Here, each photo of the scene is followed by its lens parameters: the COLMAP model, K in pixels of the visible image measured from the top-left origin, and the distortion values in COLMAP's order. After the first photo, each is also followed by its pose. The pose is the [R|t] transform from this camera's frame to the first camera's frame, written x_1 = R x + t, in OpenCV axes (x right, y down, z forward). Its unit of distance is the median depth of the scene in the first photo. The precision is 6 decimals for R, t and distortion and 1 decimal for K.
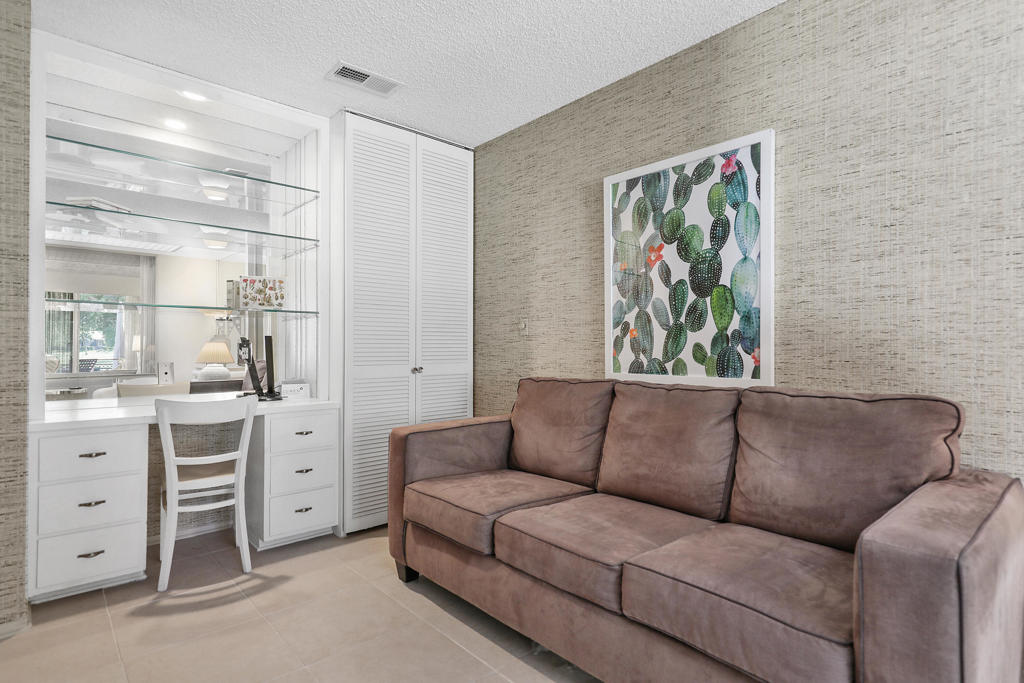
lens RADIAL K [[536.3, 0, 513.7], [0, 536.3, 343.5], [0, 0, 1]] dist [0.008408, 0.001459]
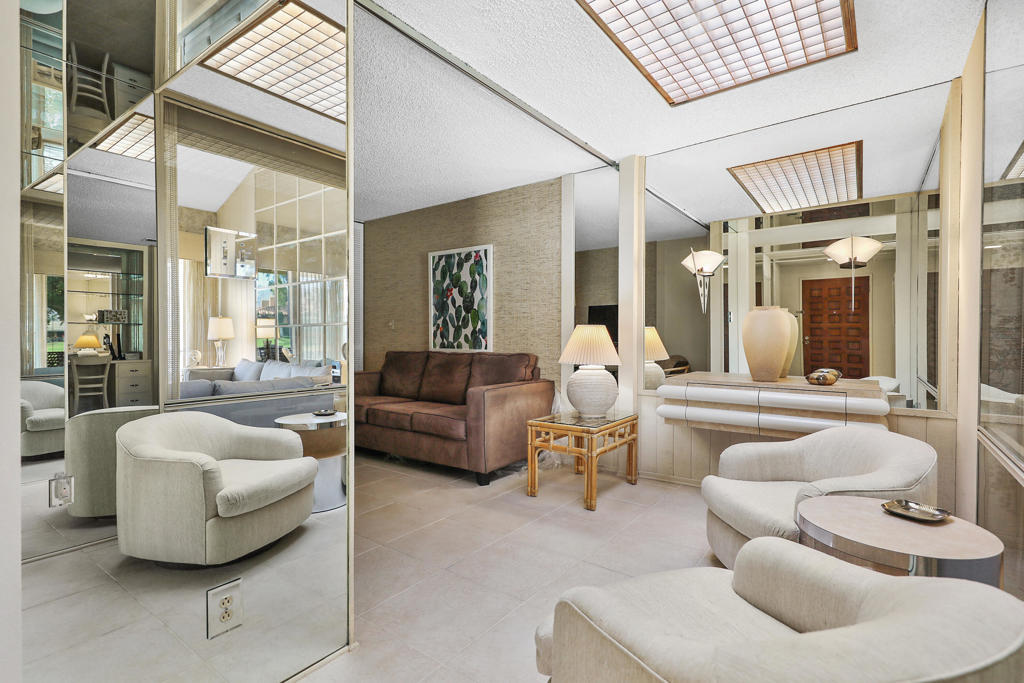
lens RADIAL K [[480.7, 0, 512.5], [0, 480.7, 334.4], [0, 0, 1]] dist [0.003305, 0.000827]
pose [[0.978724, 0.001668, 0.205173, 0.119422], [-0.003337, 0.999964, 0.007790, -0.015237], [-0.205153, -0.008309, 0.978695, -0.959592]]
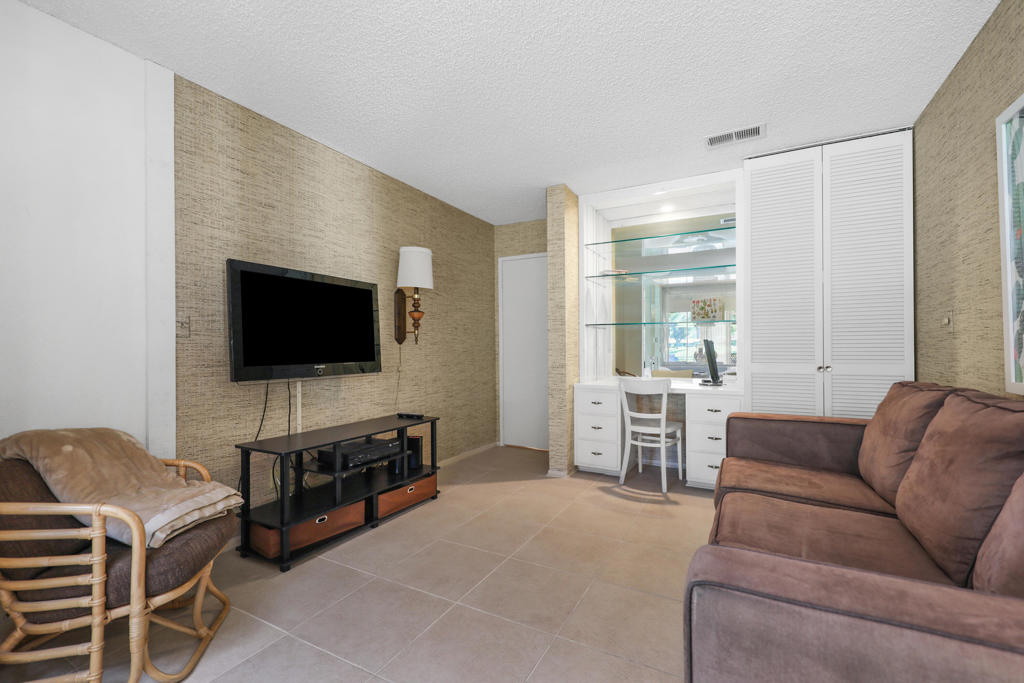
lens RADIAL K [[431.9, 0, 515.4], [0, 431.9, 346.0], [0, 0, 1]] dist [-0.002831, -0.000355]
pose [[0.331590, -0.005880, -0.943405, 0.573251], [0.010612, 0.999941, -0.002503, 0.000398], [0.943364, -0.009182, 0.331633, 0.195979]]
